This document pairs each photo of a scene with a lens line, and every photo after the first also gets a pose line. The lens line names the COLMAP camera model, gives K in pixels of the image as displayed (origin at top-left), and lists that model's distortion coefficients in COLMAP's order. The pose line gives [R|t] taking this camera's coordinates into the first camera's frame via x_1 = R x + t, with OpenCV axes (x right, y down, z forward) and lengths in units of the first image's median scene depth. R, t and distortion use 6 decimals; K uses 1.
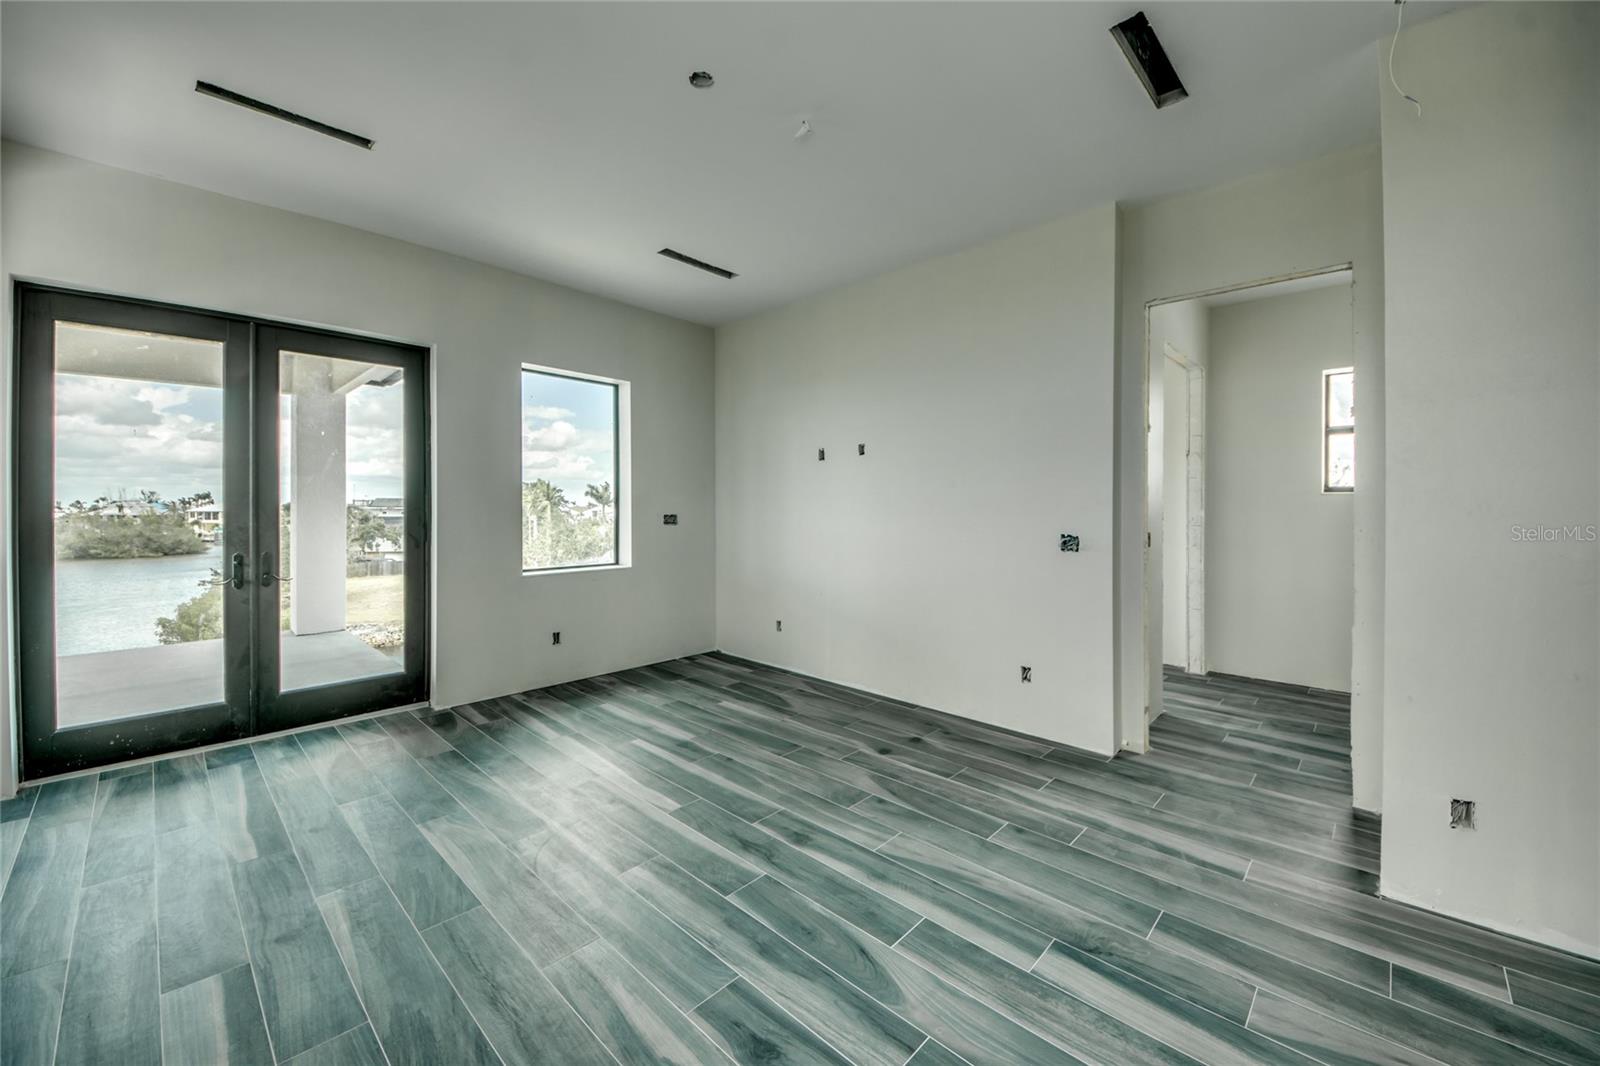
lens RADIAL K [[626.4, 0, 774.1], [0, 626.4, 507.7], [0, 0, 1]] dist [0.029913, -0.013524]
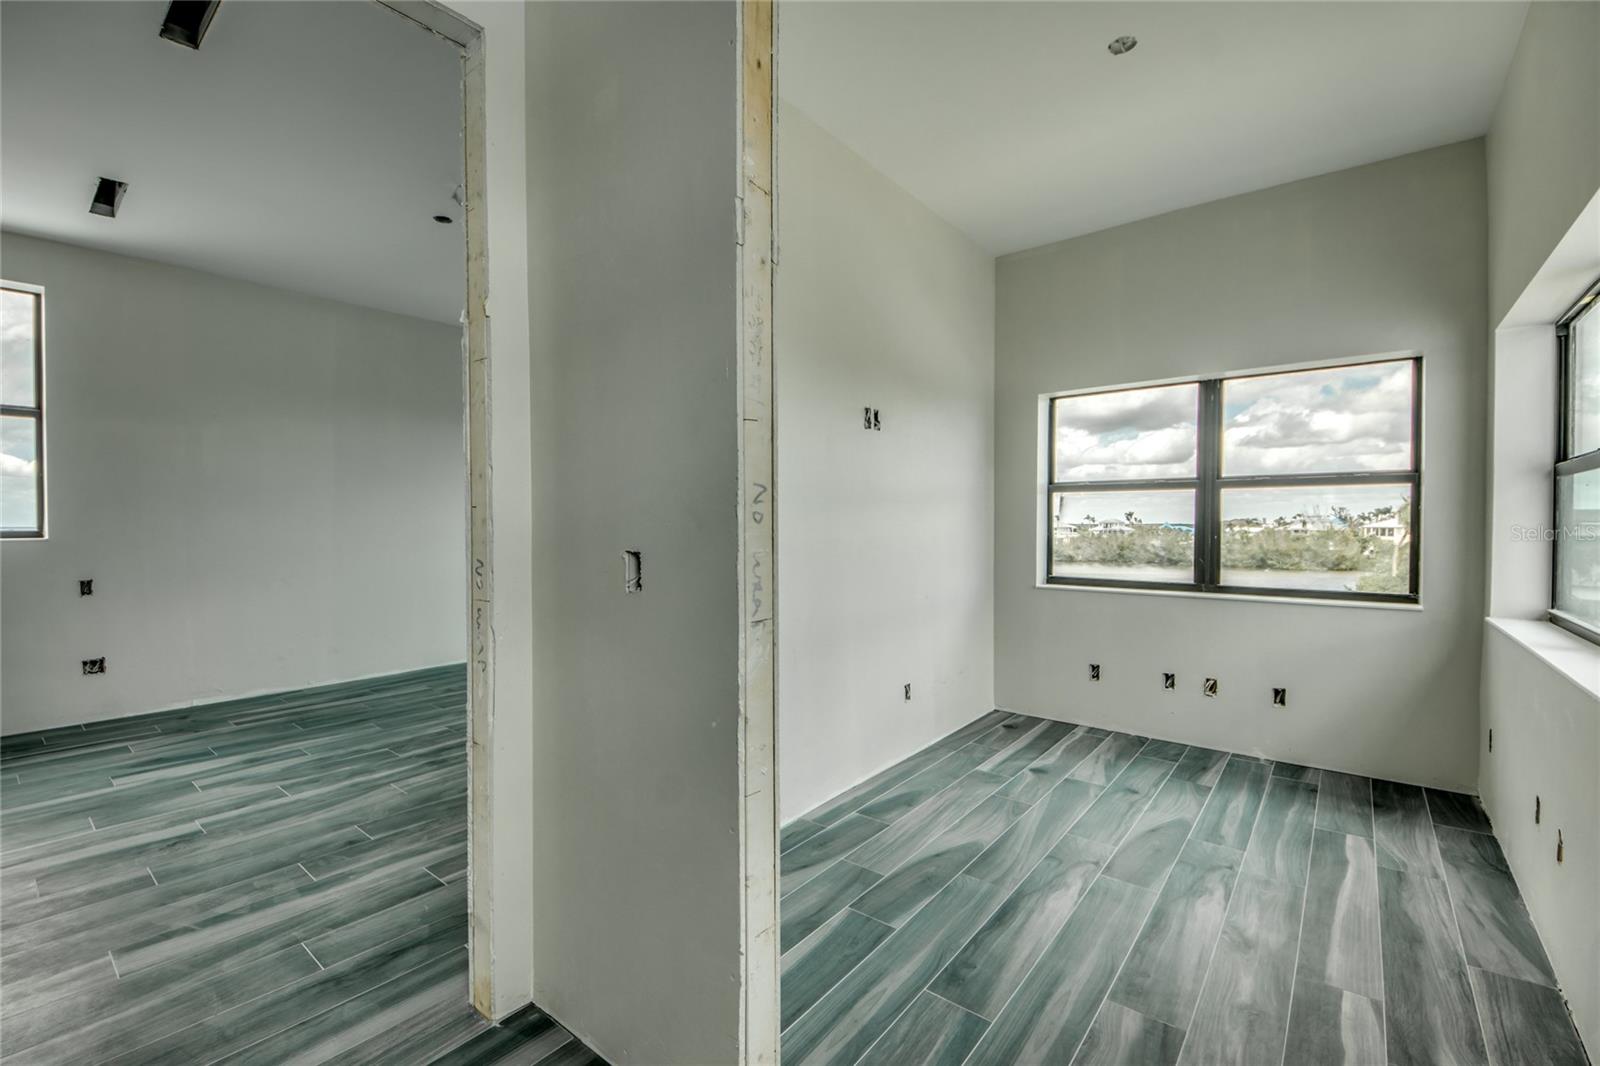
lens RADIAL K [[673.7, 0, 794.4], [0, 673.7, 528.7], [0, 0, 1]] dist [0.033511, -0.022894]
pose [[0.092721, 0.008743, -0.995654, 1.061397], [-0.001227, 0.999962, 0.008667, 0.019533], [0.995691, 0.000418, 0.092728, 1.132726]]
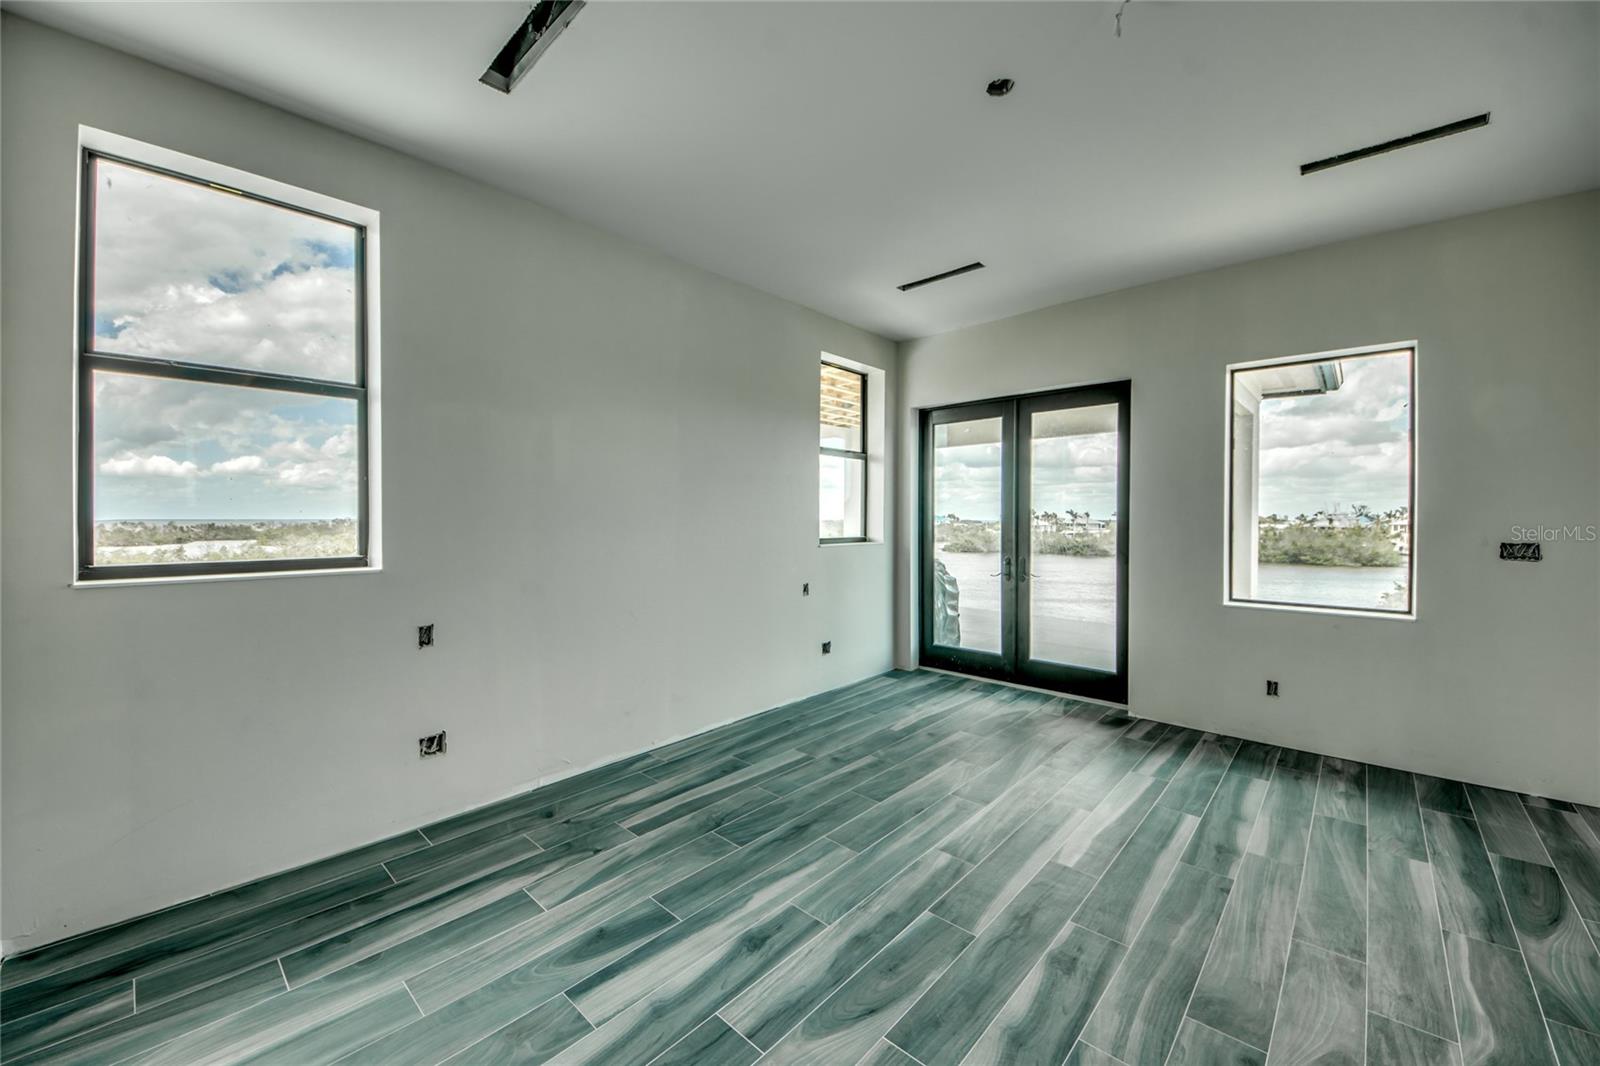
lens RADIAL K [[608.8, 0, 797.8], [0, 608.8, 517.7], [0, 0, 1]] dist [0.026767, -0.011598]
pose [[0.032941, -0.002179, -0.999455, 0.554227], [-0.002302, 0.999995, -0.002256, -0.013894], [0.999455, 0.002375, 0.032936, 0.454143]]
